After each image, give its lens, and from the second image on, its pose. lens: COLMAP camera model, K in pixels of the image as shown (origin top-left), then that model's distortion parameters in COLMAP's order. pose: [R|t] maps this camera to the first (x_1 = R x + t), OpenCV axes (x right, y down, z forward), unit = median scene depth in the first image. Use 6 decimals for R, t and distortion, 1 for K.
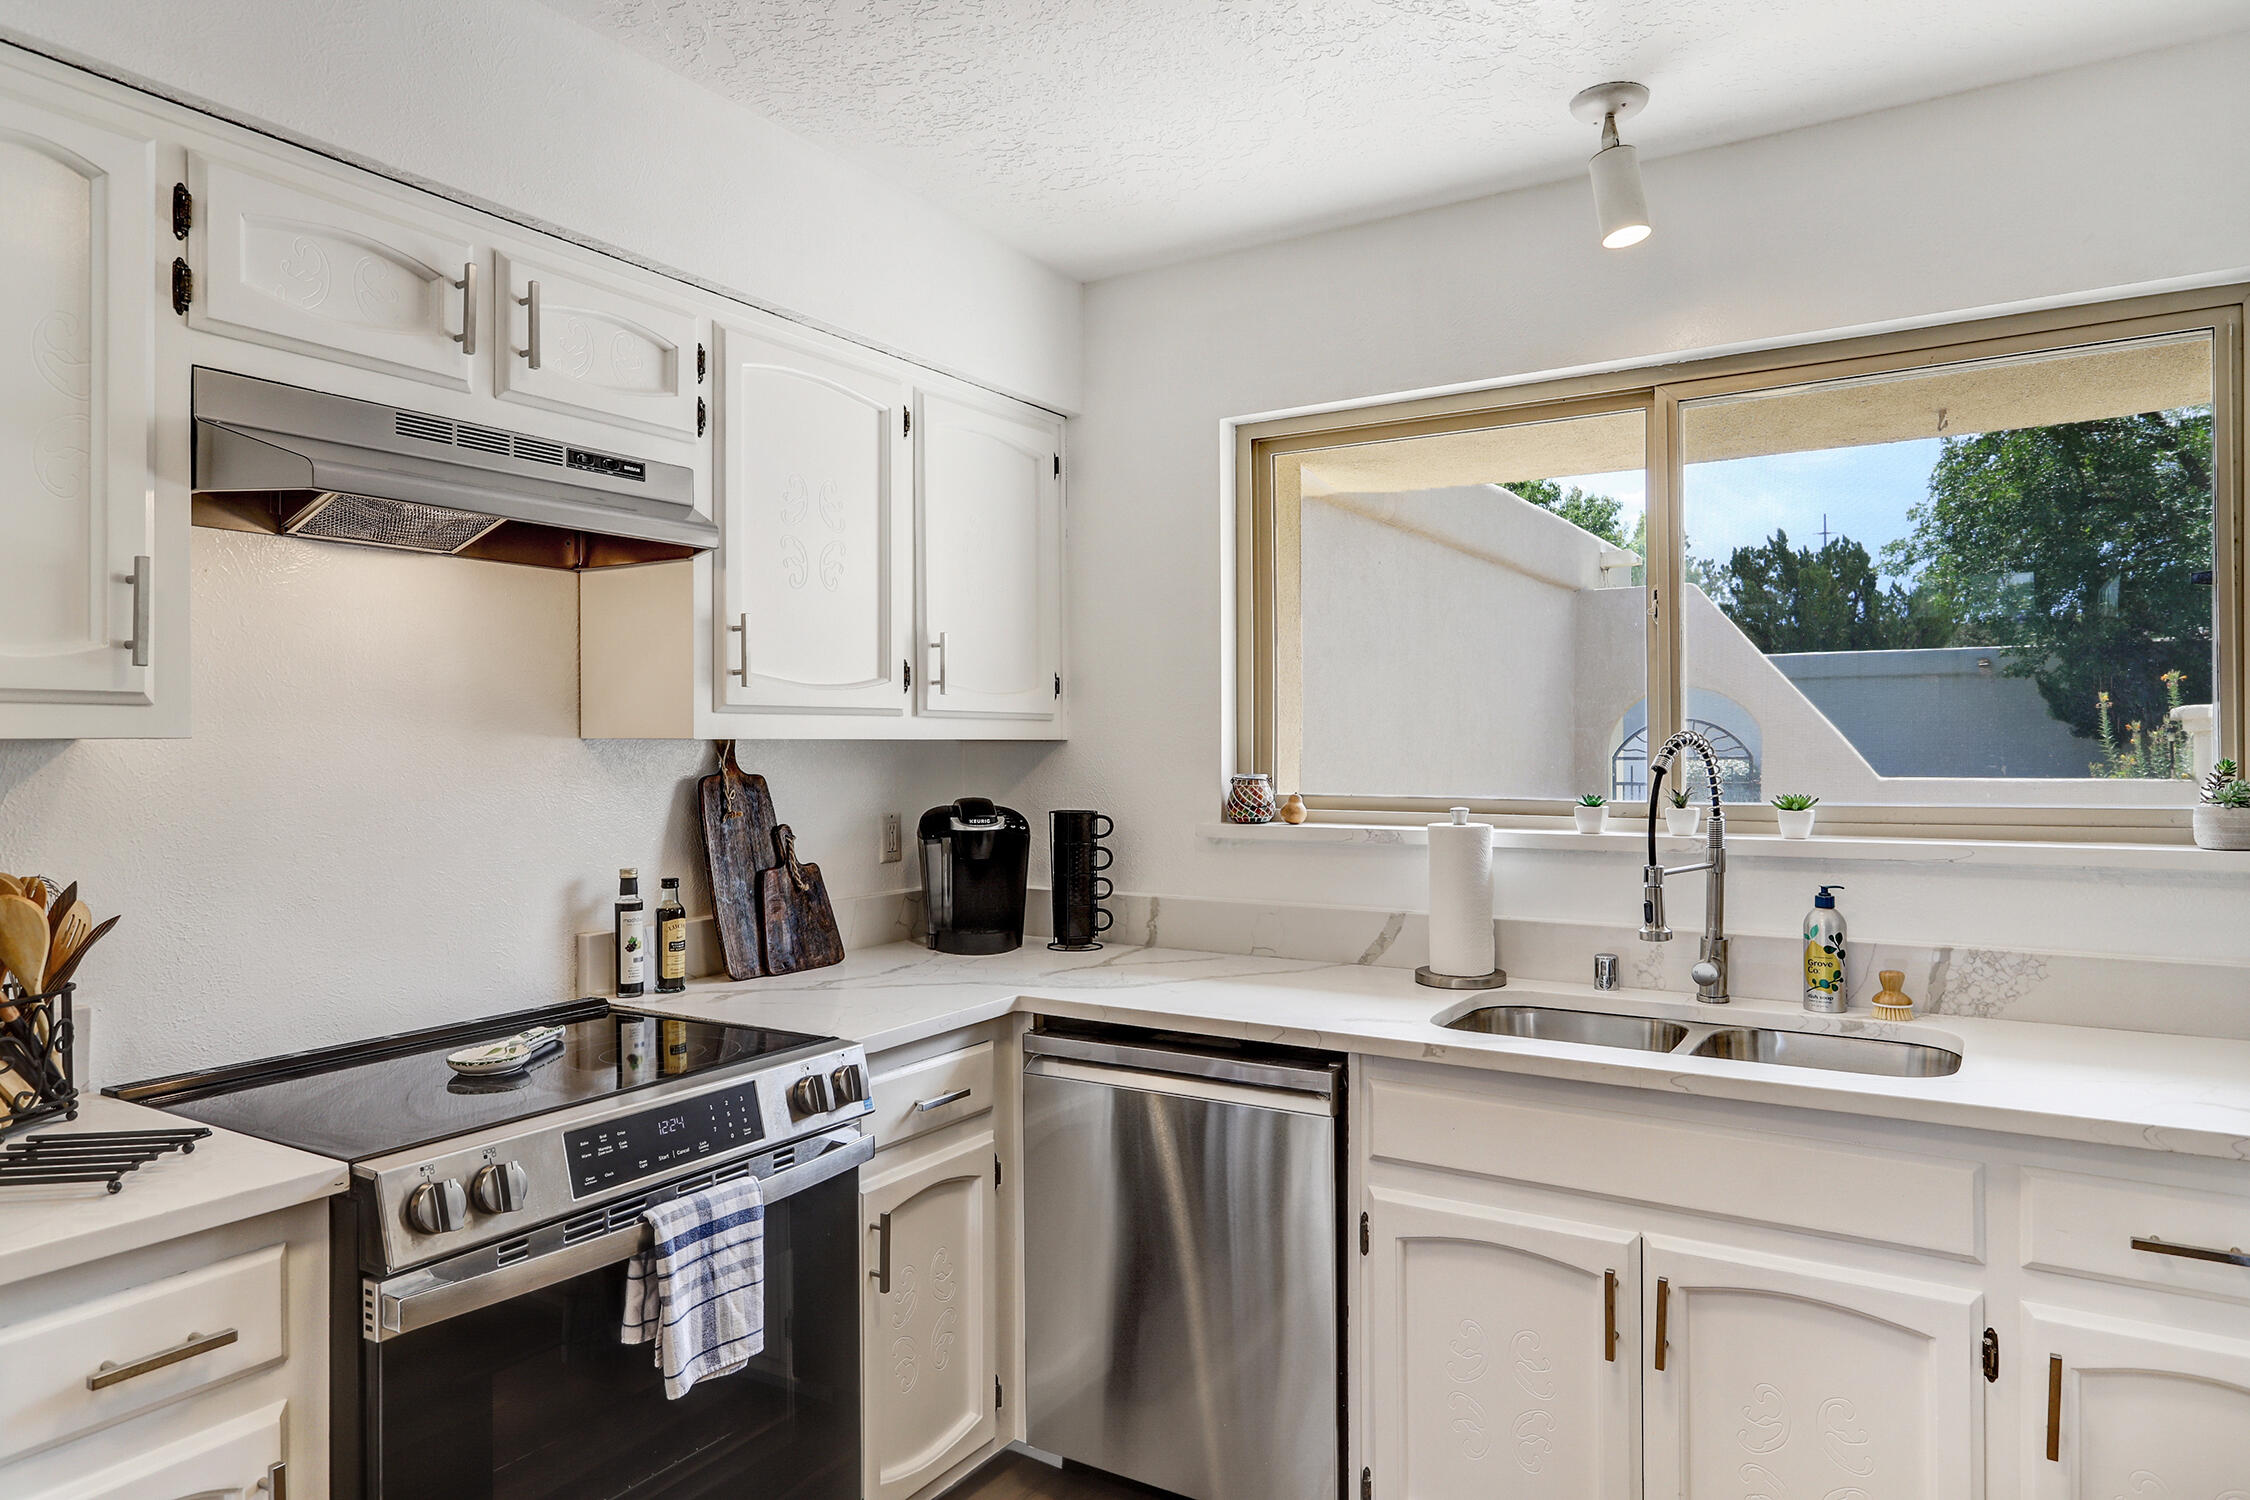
lens RADIAL K [[1364.4, 0, 1126.8], [0, 1364.4, 742.4], [0, 0, 1]] dist [0.001035, 0.000004]
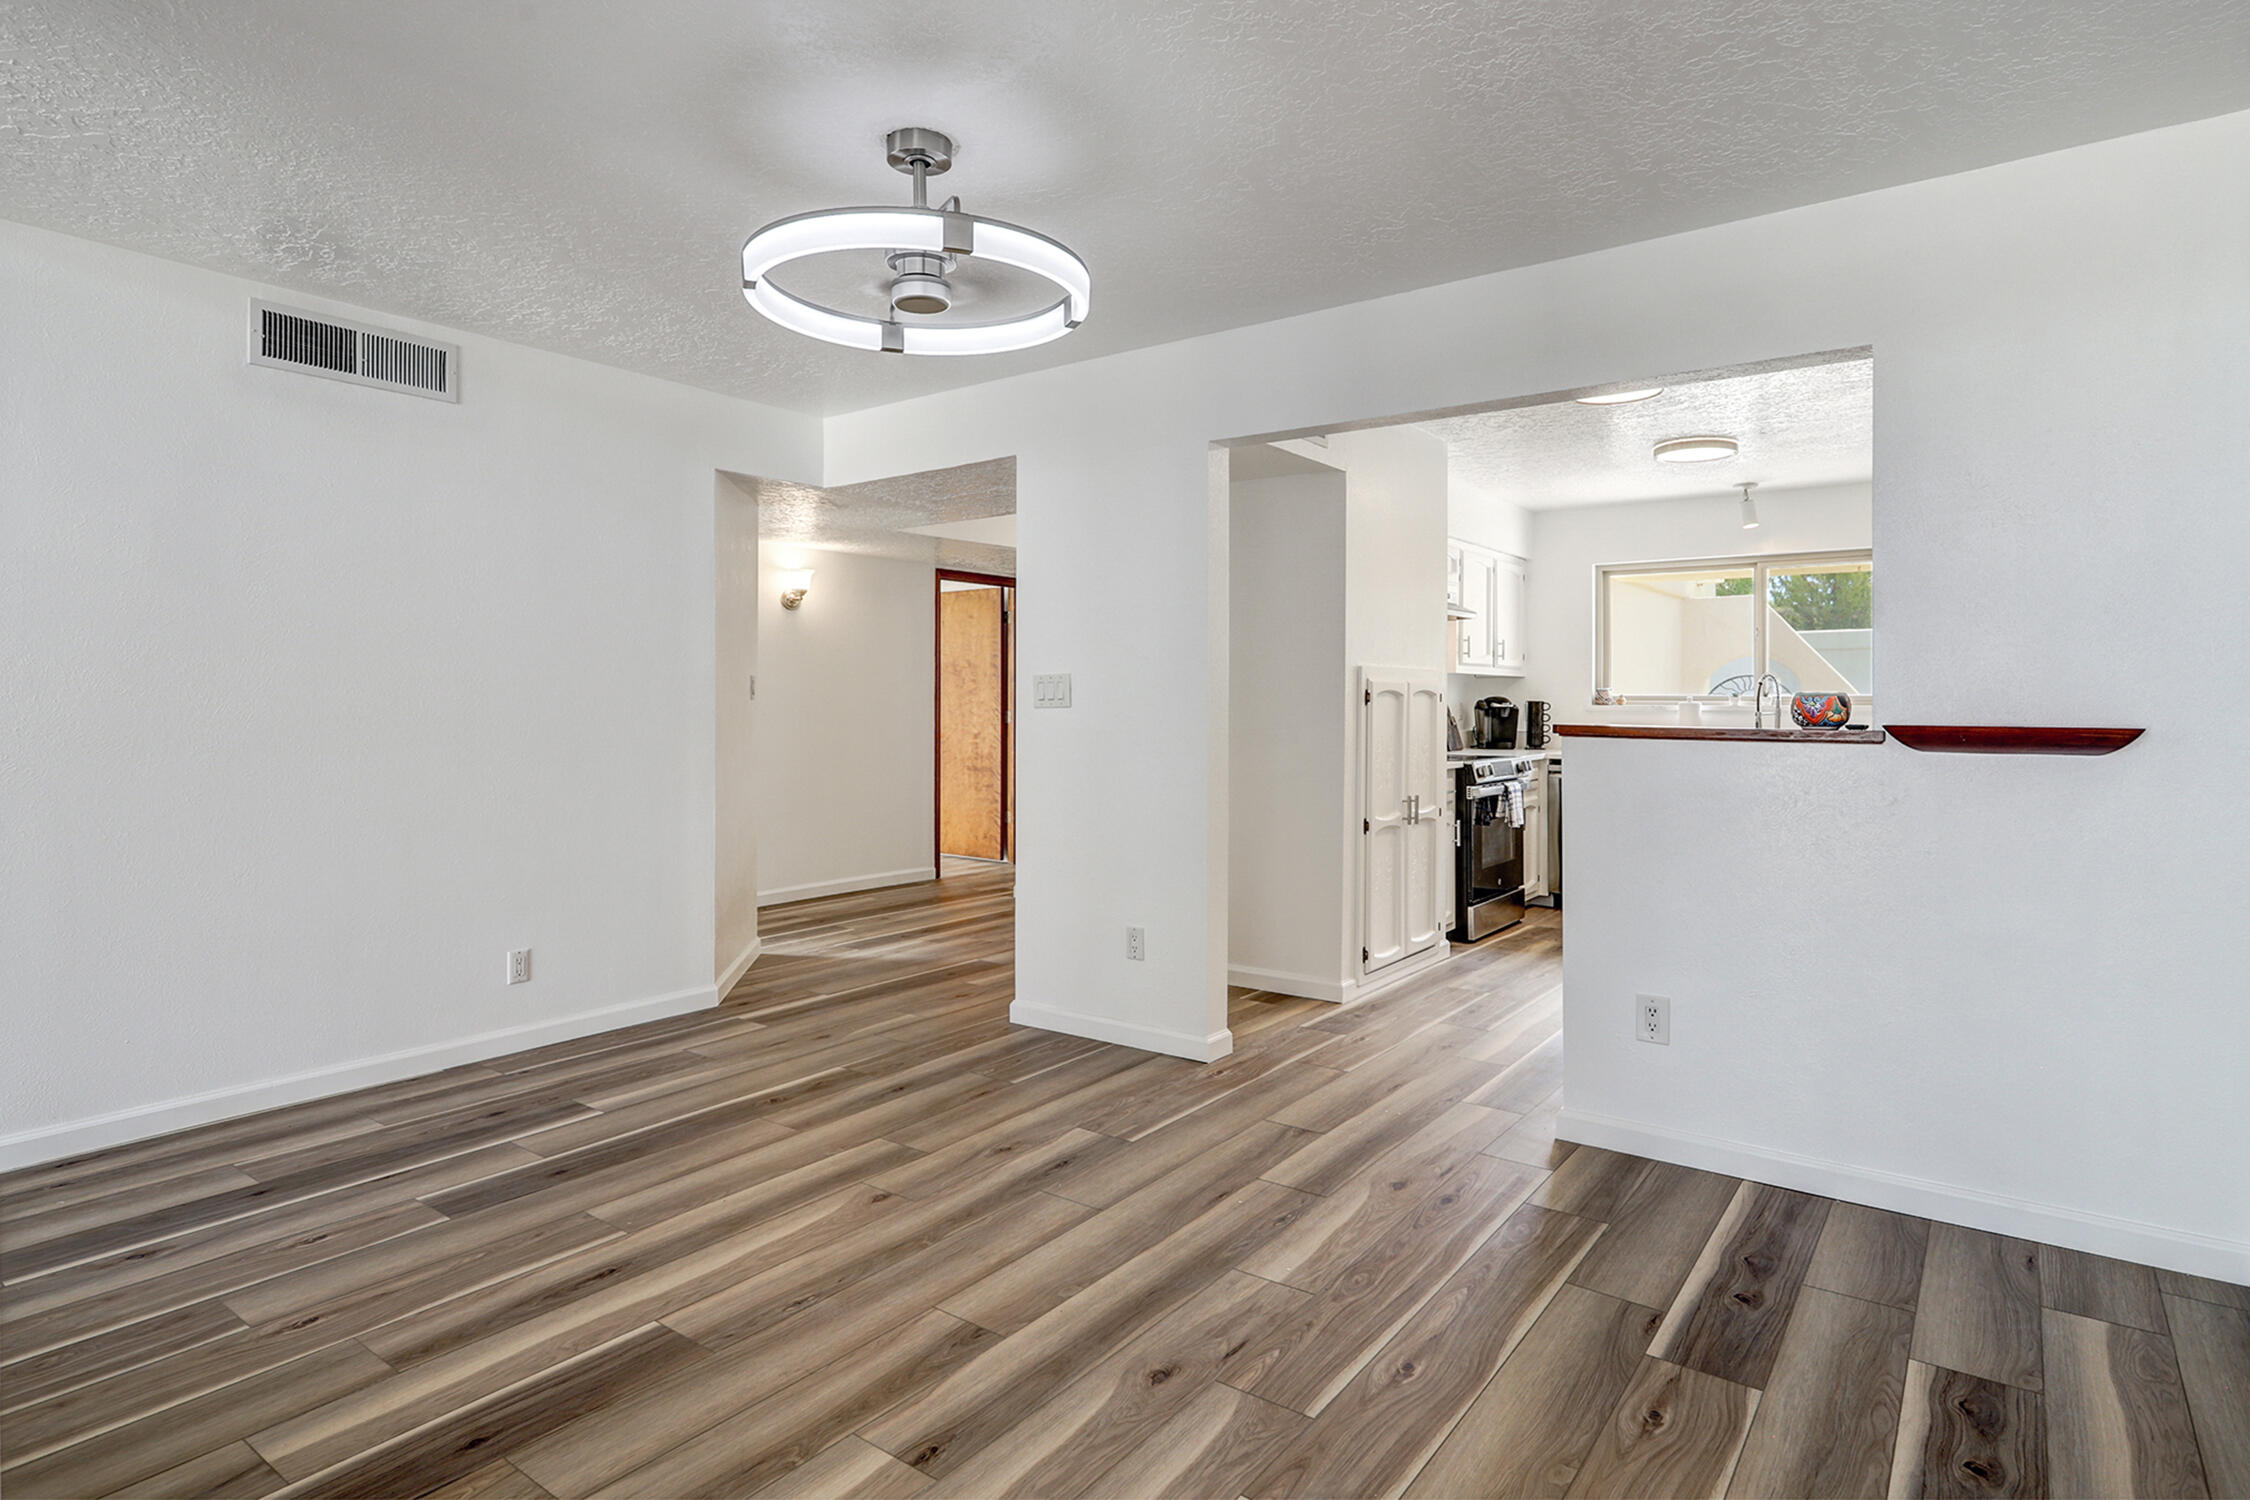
lens RADIAL K [[1146.4, 0, 1077.1], [0, 1146.4, 680.2], [0, 0, 1]] dist [0.000153, 0.000174]
pose [[0.991148, 0.008927, -0.132464, -0.794328], [-0.010671, 0.999865, -0.012463, 0.055606], [0.132335, 0.013767, 0.991109, -1.776516]]
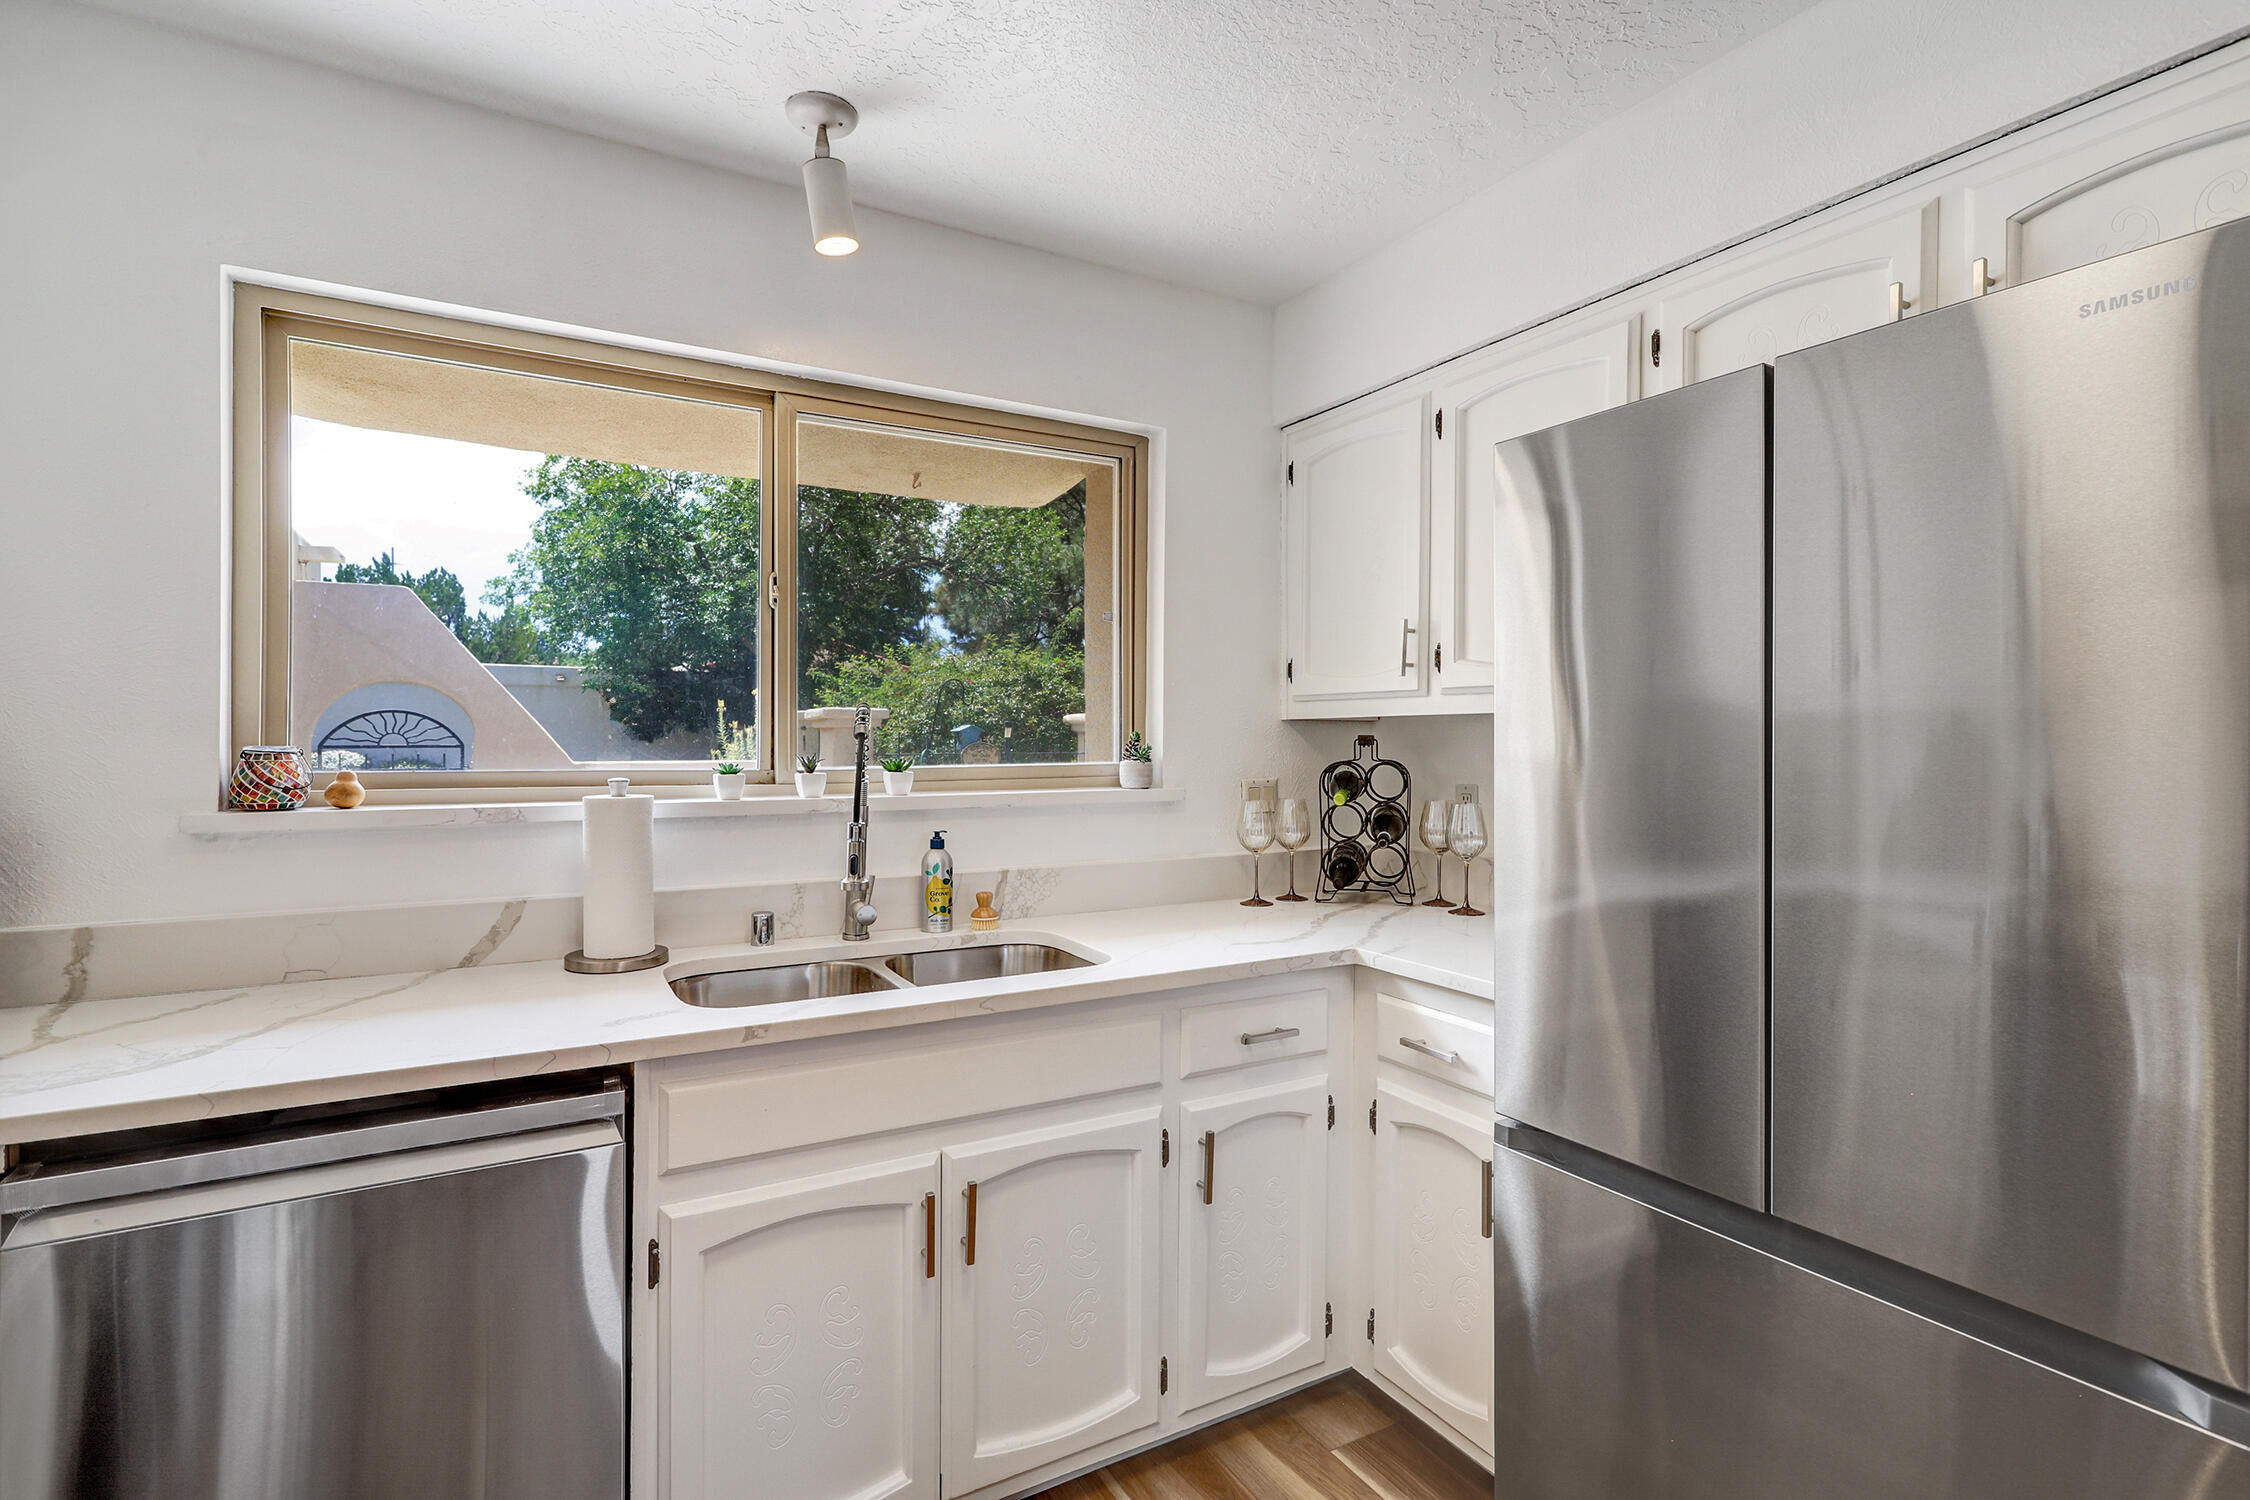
lens RADIAL K [[1060.9, 0, 1111.6], [0, 1060.9, 742.7], [0, 0, 1]] dist [-0.001789, 0.000650]
pose [[0.477533, 0.004692, 0.878601, -0.236289], [-0.007063, 0.999974, -0.001501, 0.021729], [-0.878586, -0.005489, 0.477553, 0.352236]]
